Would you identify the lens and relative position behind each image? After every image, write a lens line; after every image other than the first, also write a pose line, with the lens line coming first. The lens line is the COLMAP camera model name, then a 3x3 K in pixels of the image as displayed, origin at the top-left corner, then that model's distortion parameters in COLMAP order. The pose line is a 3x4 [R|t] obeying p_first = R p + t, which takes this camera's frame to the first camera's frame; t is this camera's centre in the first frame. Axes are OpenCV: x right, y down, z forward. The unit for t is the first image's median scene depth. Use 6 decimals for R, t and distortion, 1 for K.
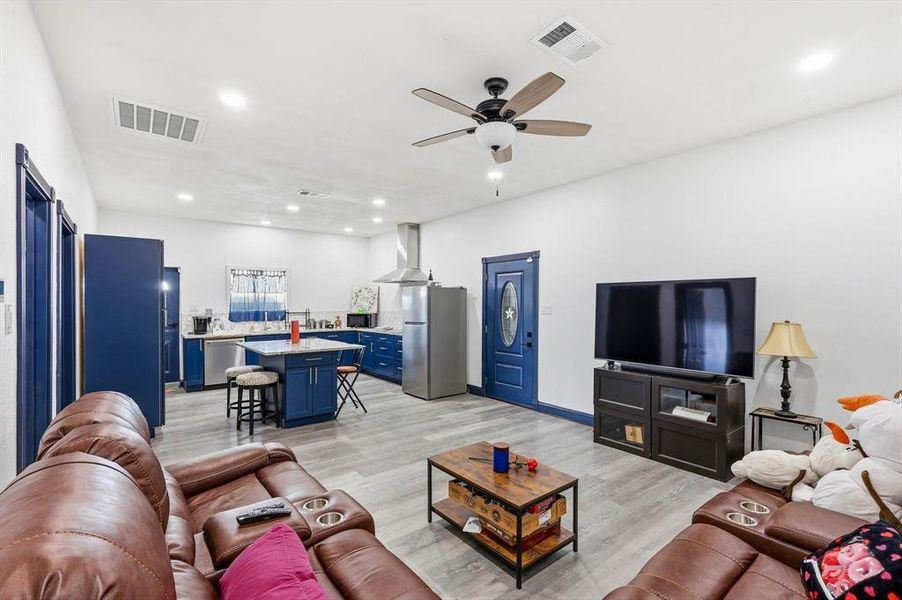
lens RADIAL K [[399.1, 0, 452.6], [0, 399.1, 302.1], [0, 0, 1]] dist [0.009680, -0.000254]
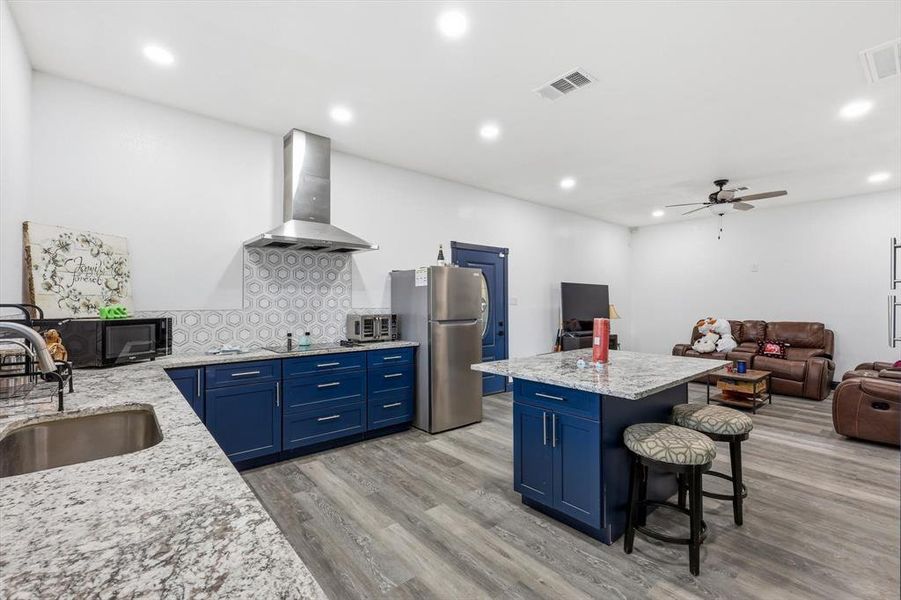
lens RADIAL K [[398.7, 0, 452.1], [0, 398.7, 302.1], [0, 0, 1]] dist [0.009680, -0.000254]
pose [[-0.027820, 0.007922, 0.999582, -0.869406], [0.004455, 0.999960, -0.007801, 0.029636], [-0.999603, 0.004236, -0.027854, 1.149376]]
